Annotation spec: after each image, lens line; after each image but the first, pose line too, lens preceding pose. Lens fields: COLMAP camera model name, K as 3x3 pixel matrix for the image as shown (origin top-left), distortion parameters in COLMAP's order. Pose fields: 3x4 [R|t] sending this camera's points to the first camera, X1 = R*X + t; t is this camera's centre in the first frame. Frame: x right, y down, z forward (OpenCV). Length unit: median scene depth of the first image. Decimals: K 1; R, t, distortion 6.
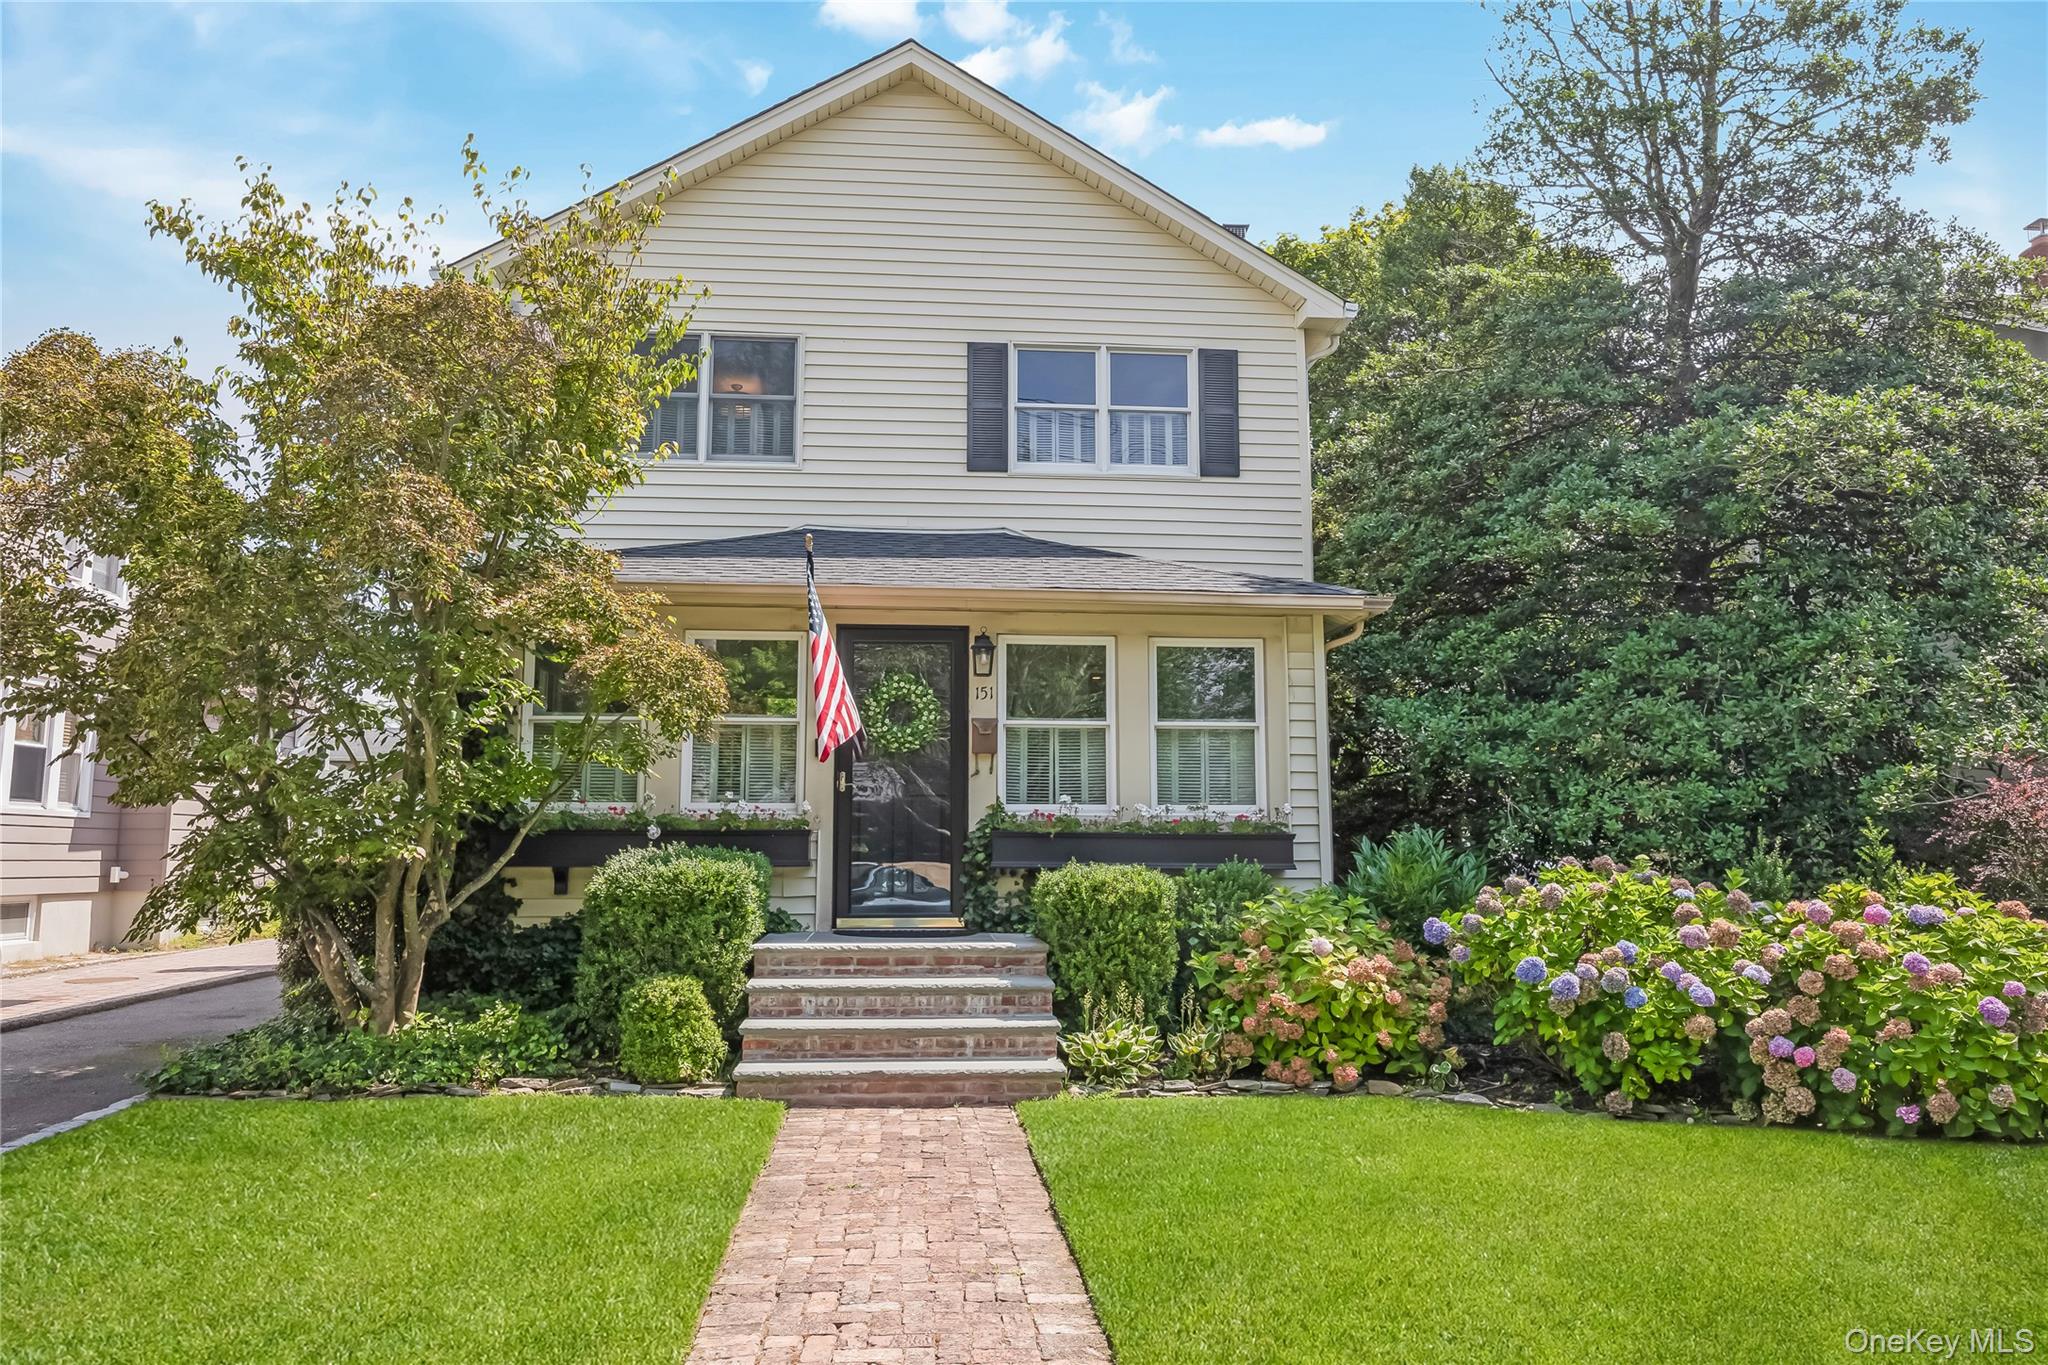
lens RADIAL K [[1400.4, 0, 1018.3], [0, 1400.4, 683.1], [0, 0, 1]] dist [0.003692, 0.001190]
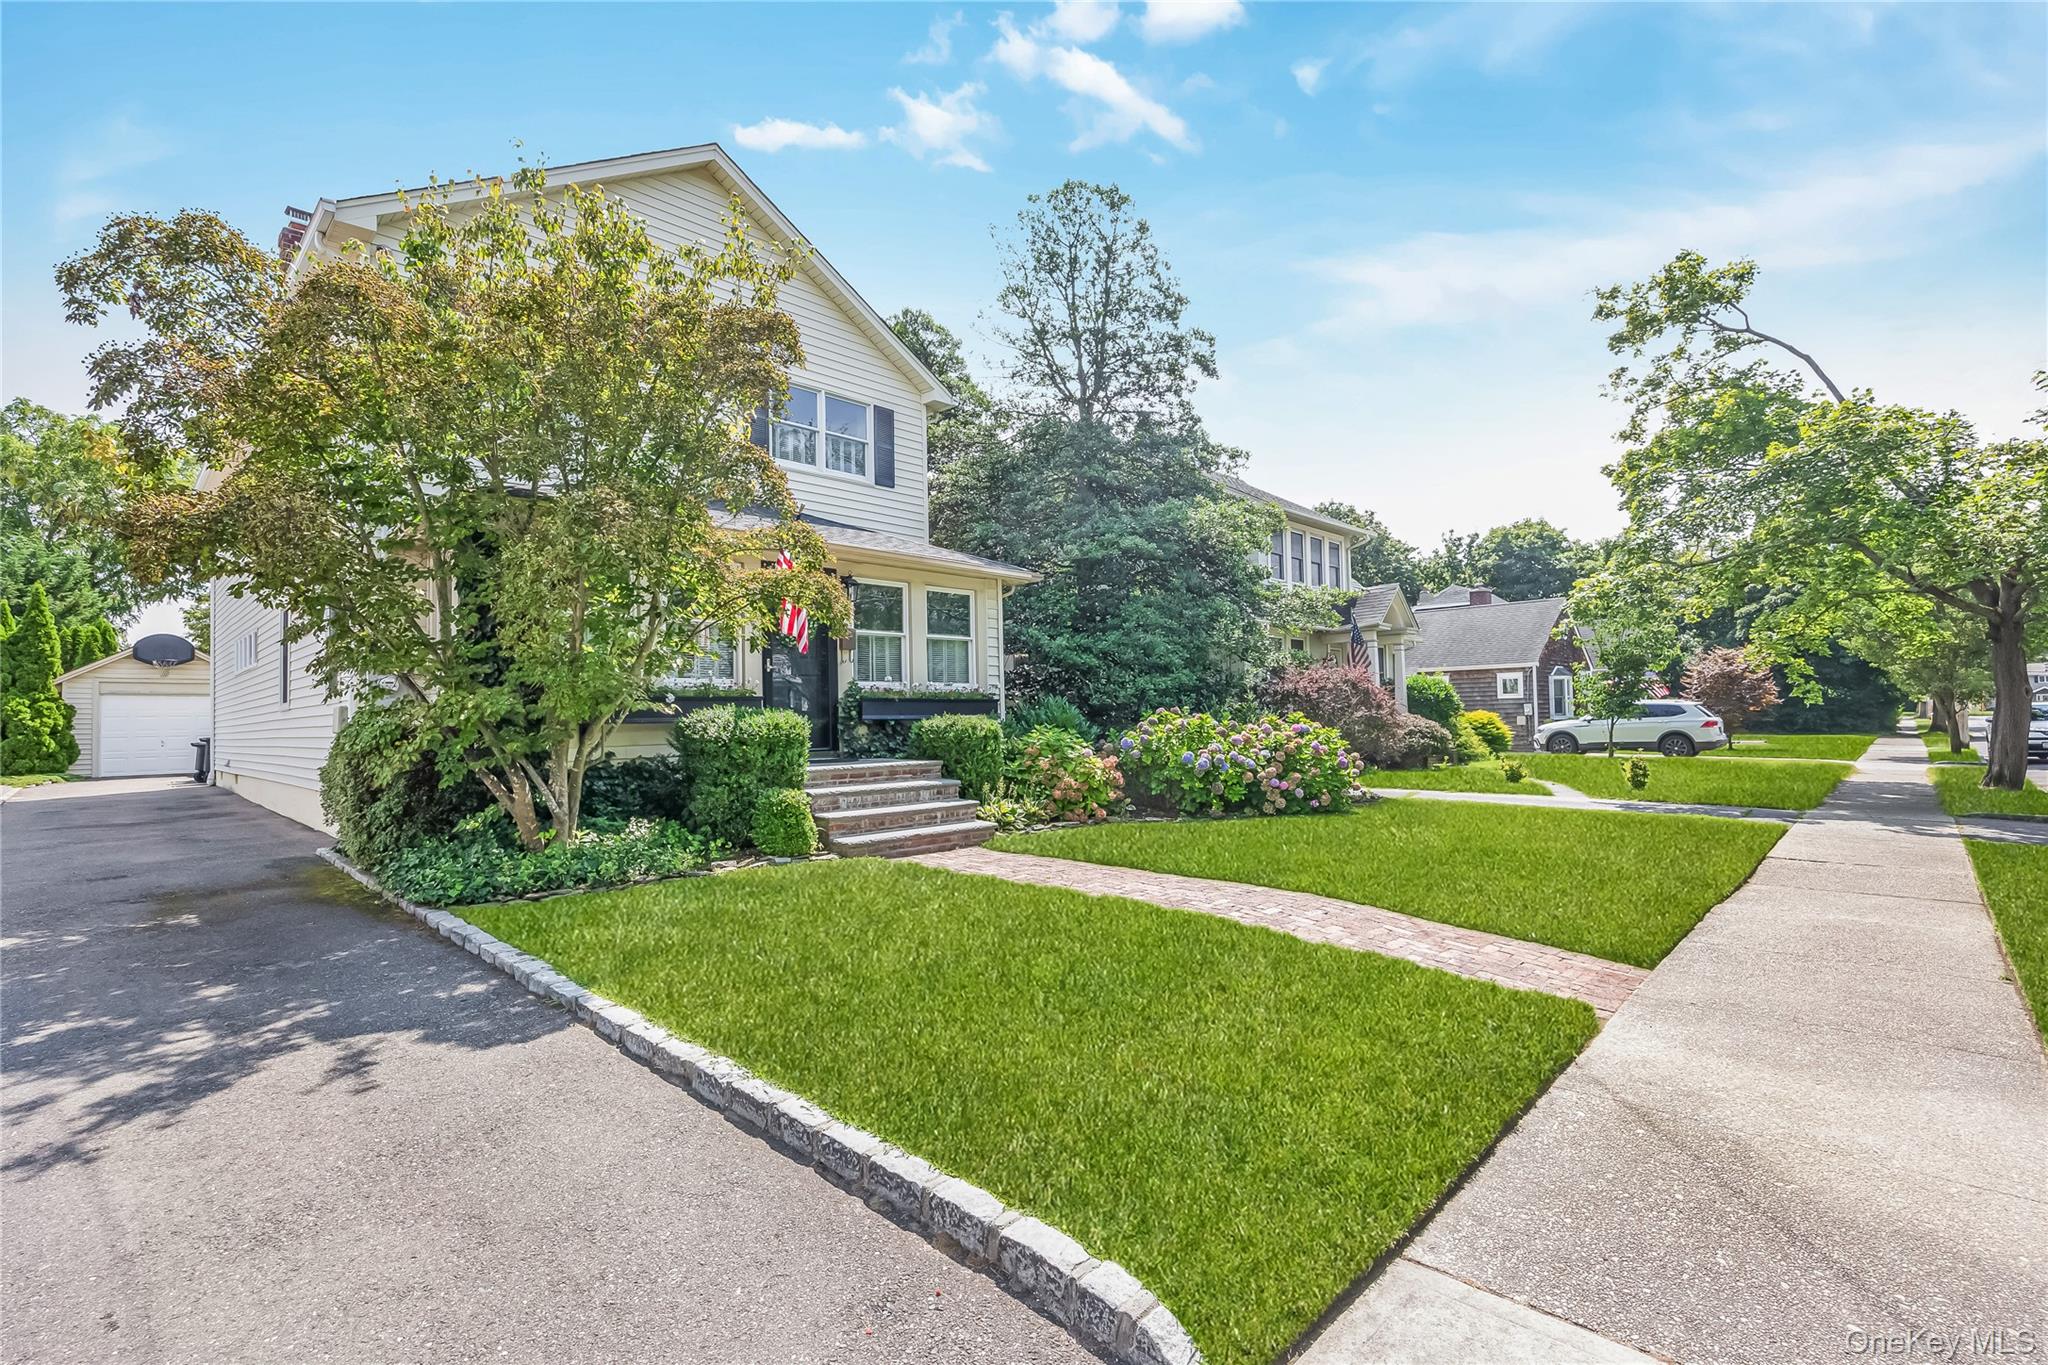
lens RADIAL K [[929.4, 0, 1028.4], [0, 929.4, 692.6], [0, 0, 1]] dist [0.002748, 0.000032]
pose [[0.751970, 0.001704, 0.659195, -0.575936], [-0.065336, 0.995265, 0.071958, 0.007595], [-0.655952, -0.097179, 0.748521, 0.047426]]
